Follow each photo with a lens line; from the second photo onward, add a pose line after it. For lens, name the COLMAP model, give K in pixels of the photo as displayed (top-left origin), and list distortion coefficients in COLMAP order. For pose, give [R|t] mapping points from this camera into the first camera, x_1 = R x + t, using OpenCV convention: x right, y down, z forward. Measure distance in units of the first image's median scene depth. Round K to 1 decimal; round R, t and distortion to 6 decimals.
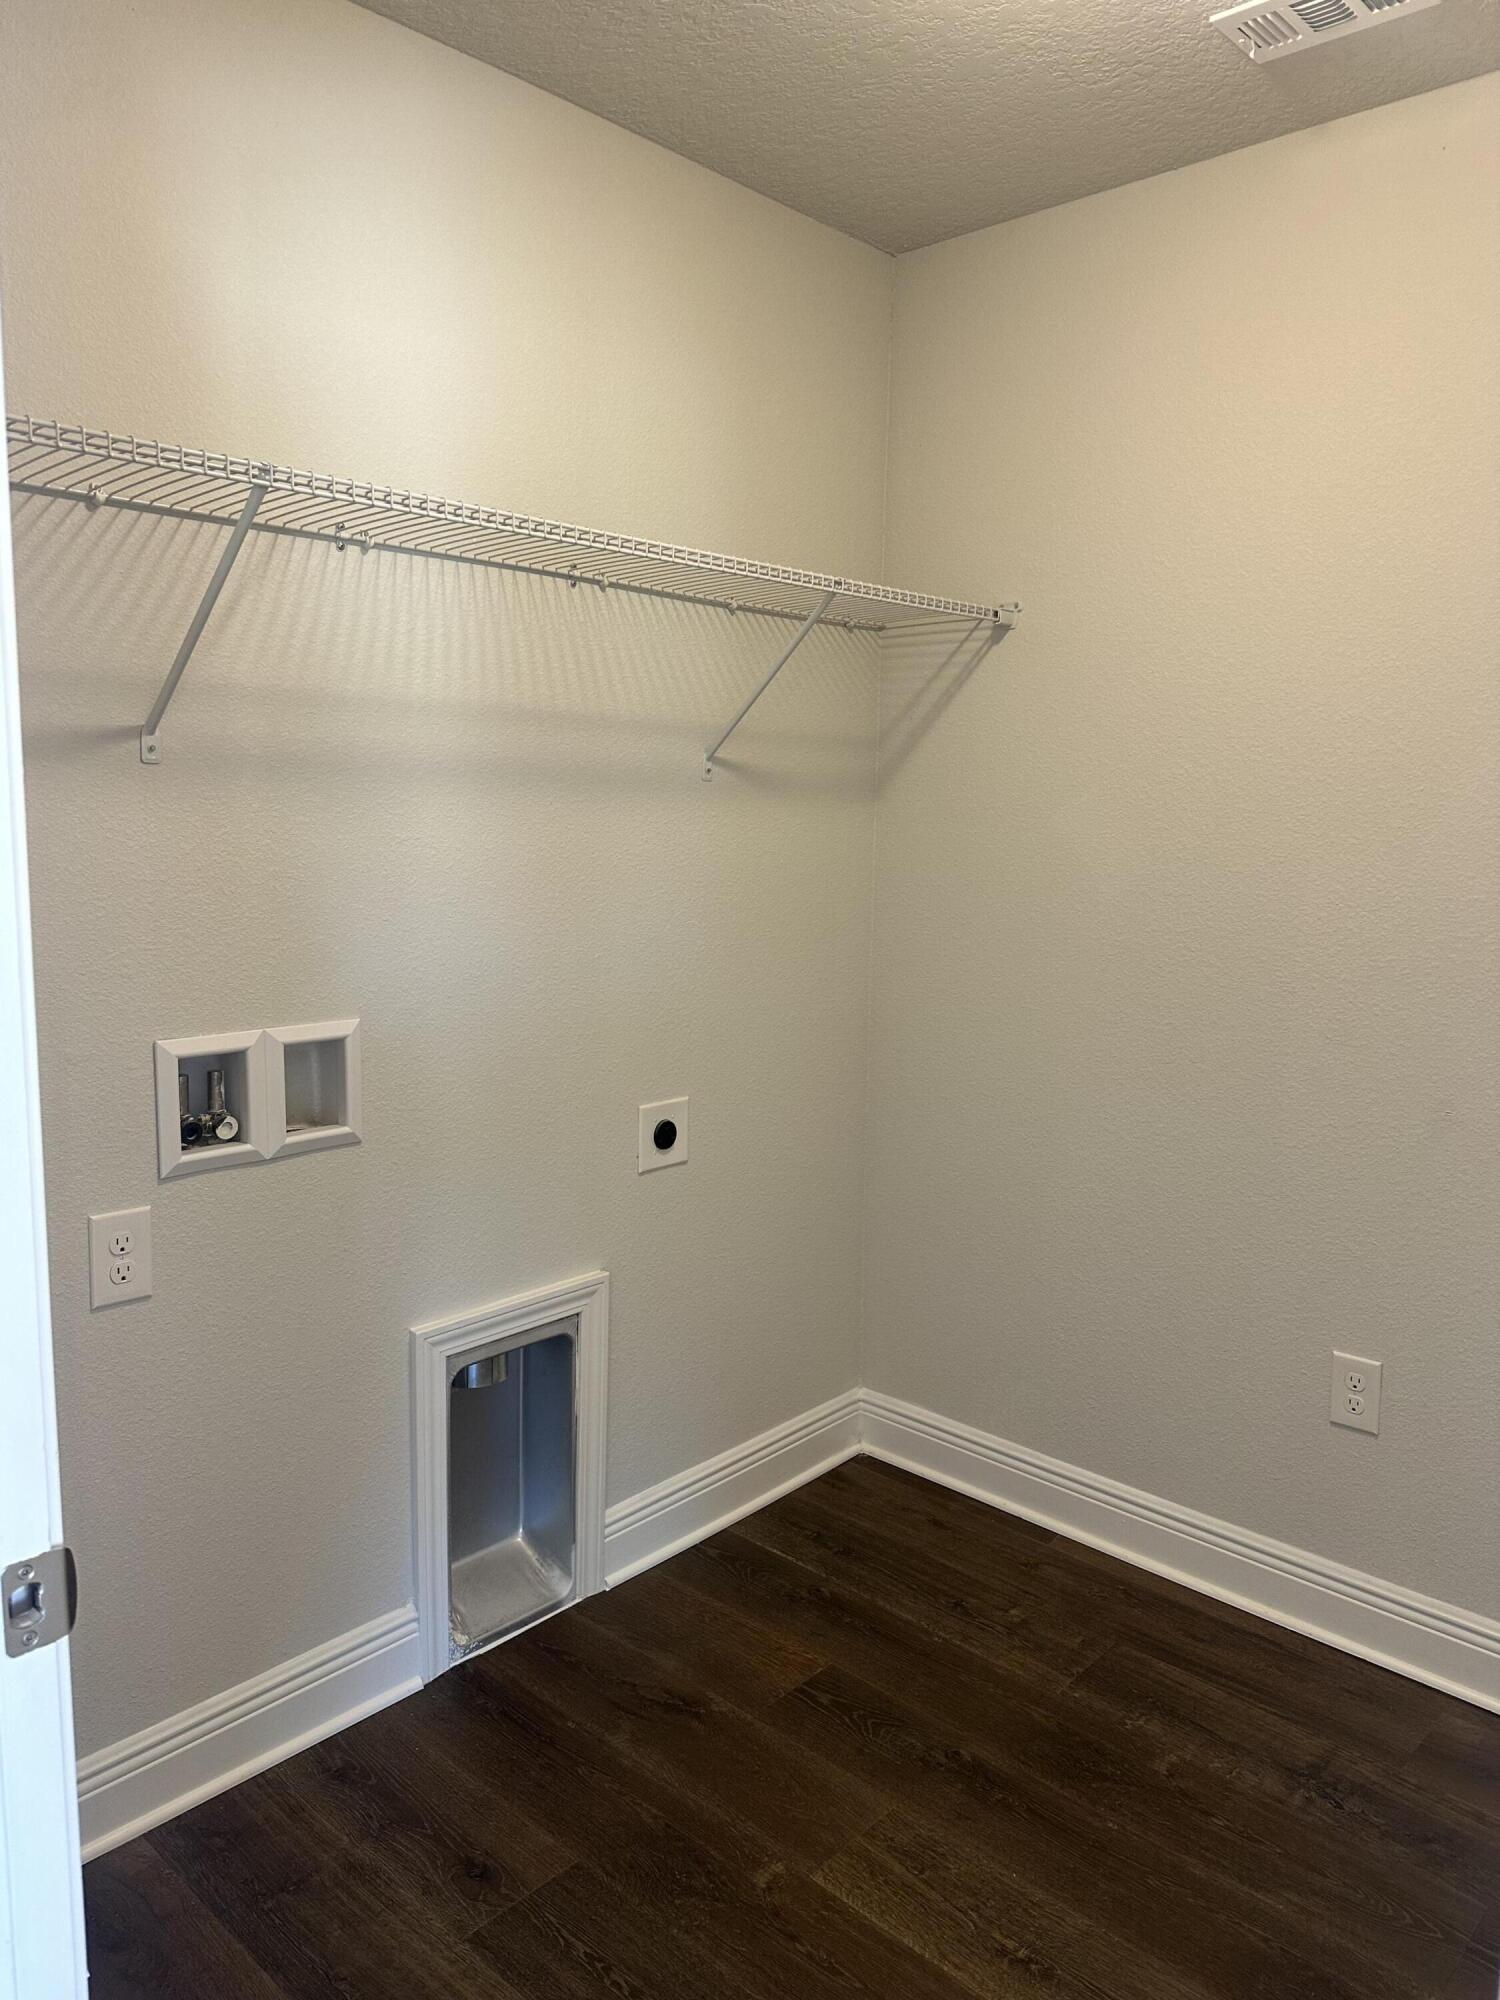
lens RADIAL K [[1398.6, 0, 750.0], [0, 1398.6, 1000.0], [0, 0, 1]] dist [0.008381, 0.001725]
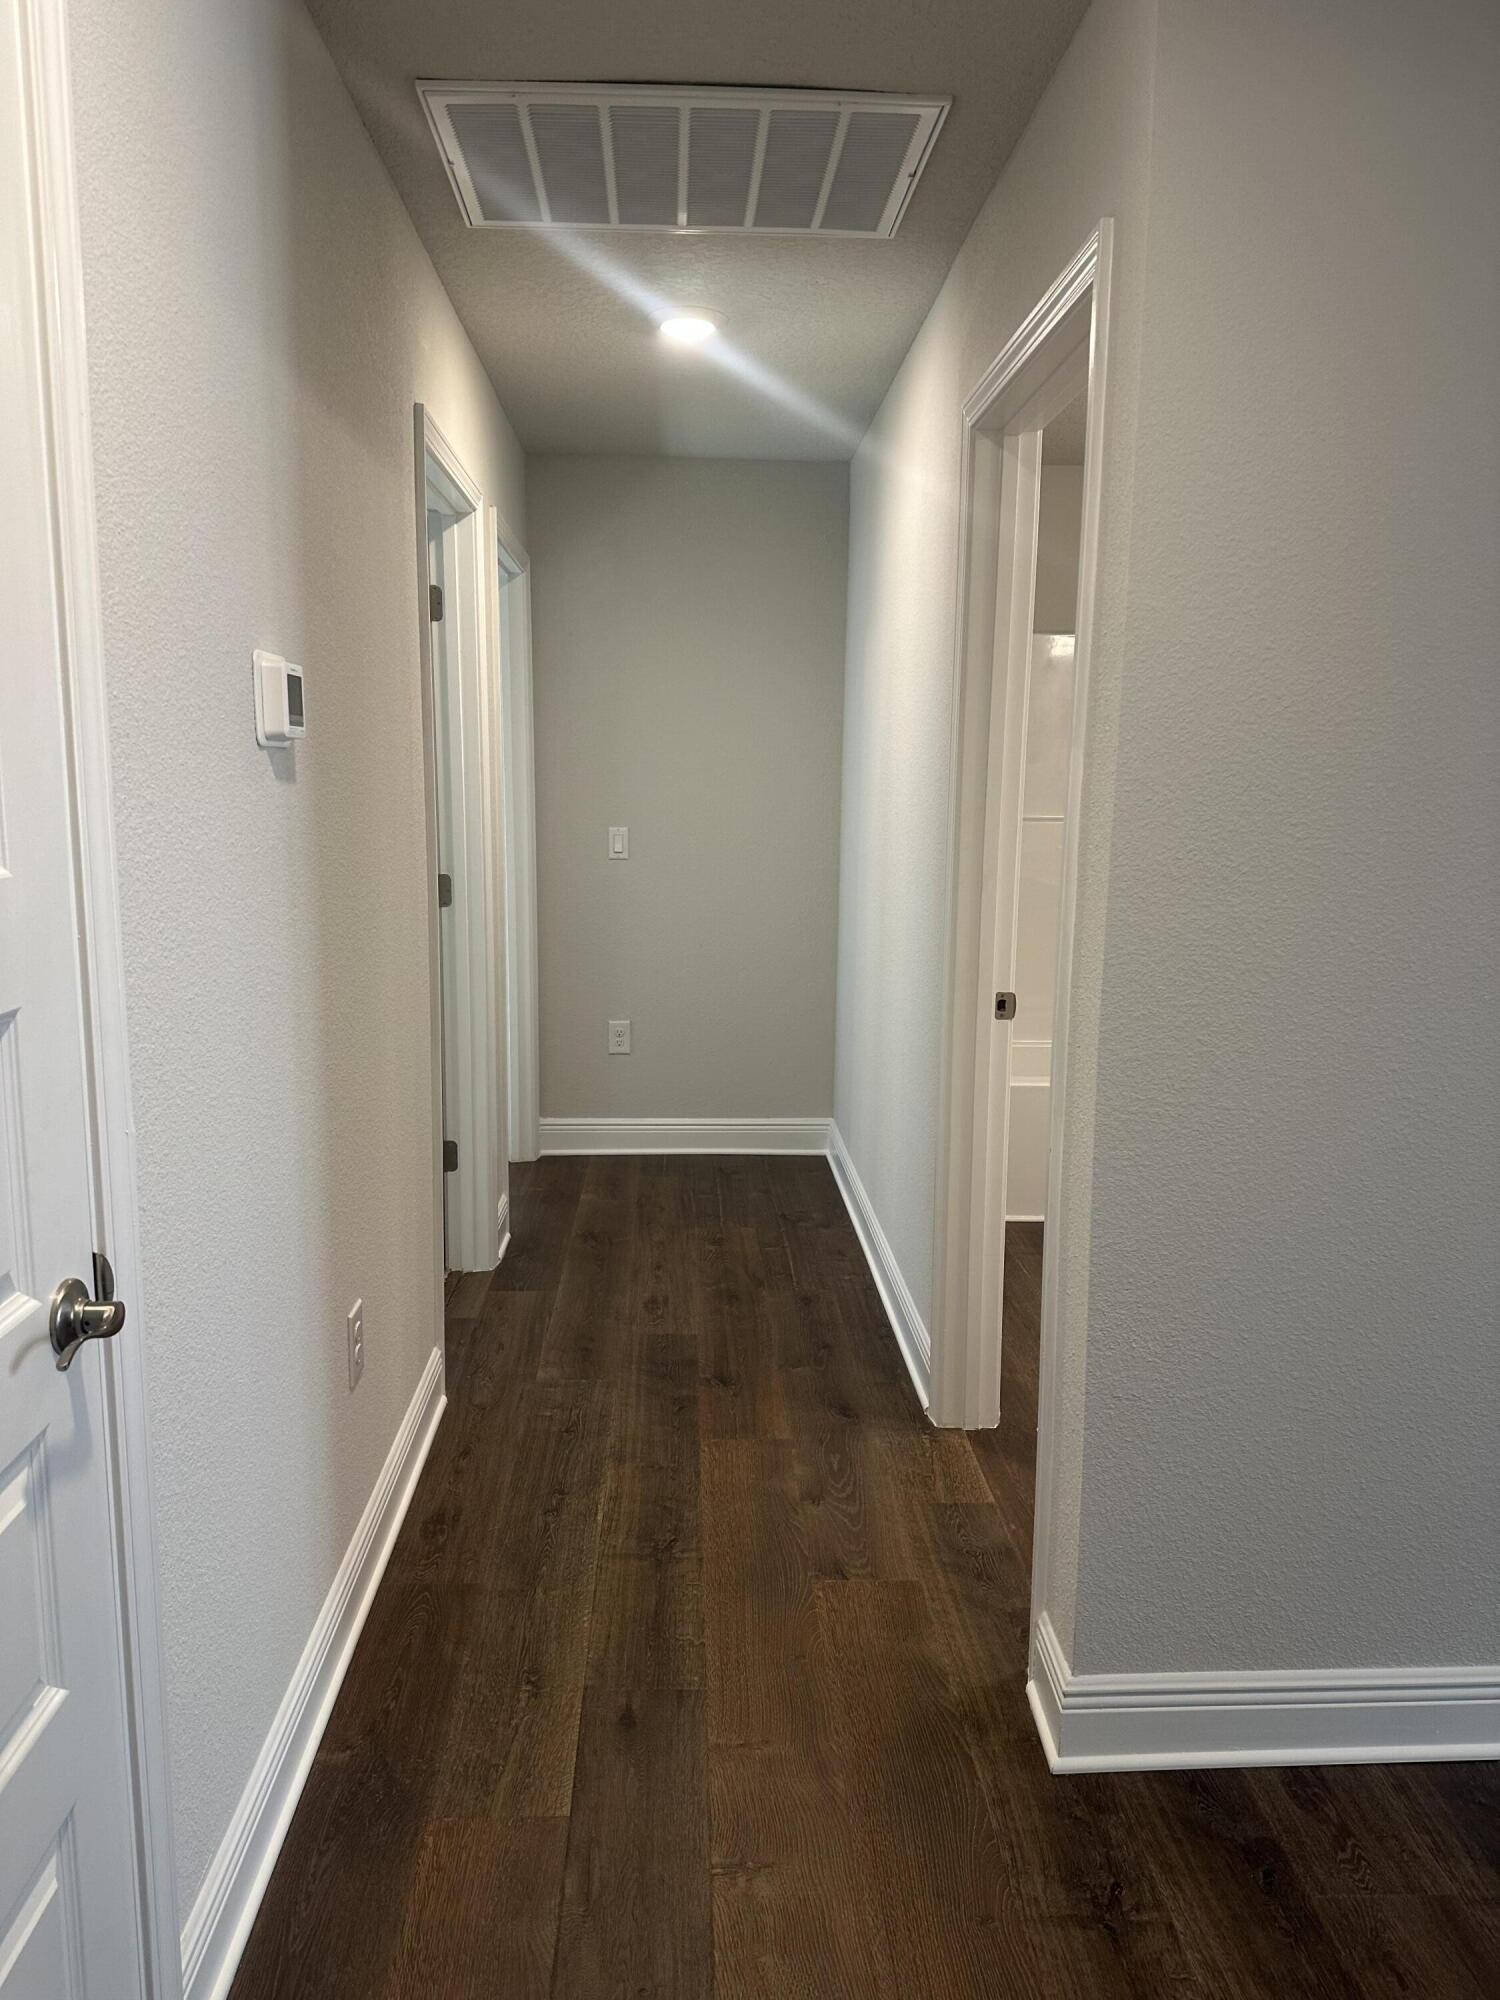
lens RADIAL K [[1398.6, 0, 750.0], [0, 1398.6, 1000.0], [0, 0, 1]] dist [0.008381, 0.001725]
pose [[-0.726609, -0.121041, 0.676305, -0.797290], [0.081241, 0.962316, 0.259513, -0.283502], [-0.682231, 0.243509, -0.689394, 1.646938]]
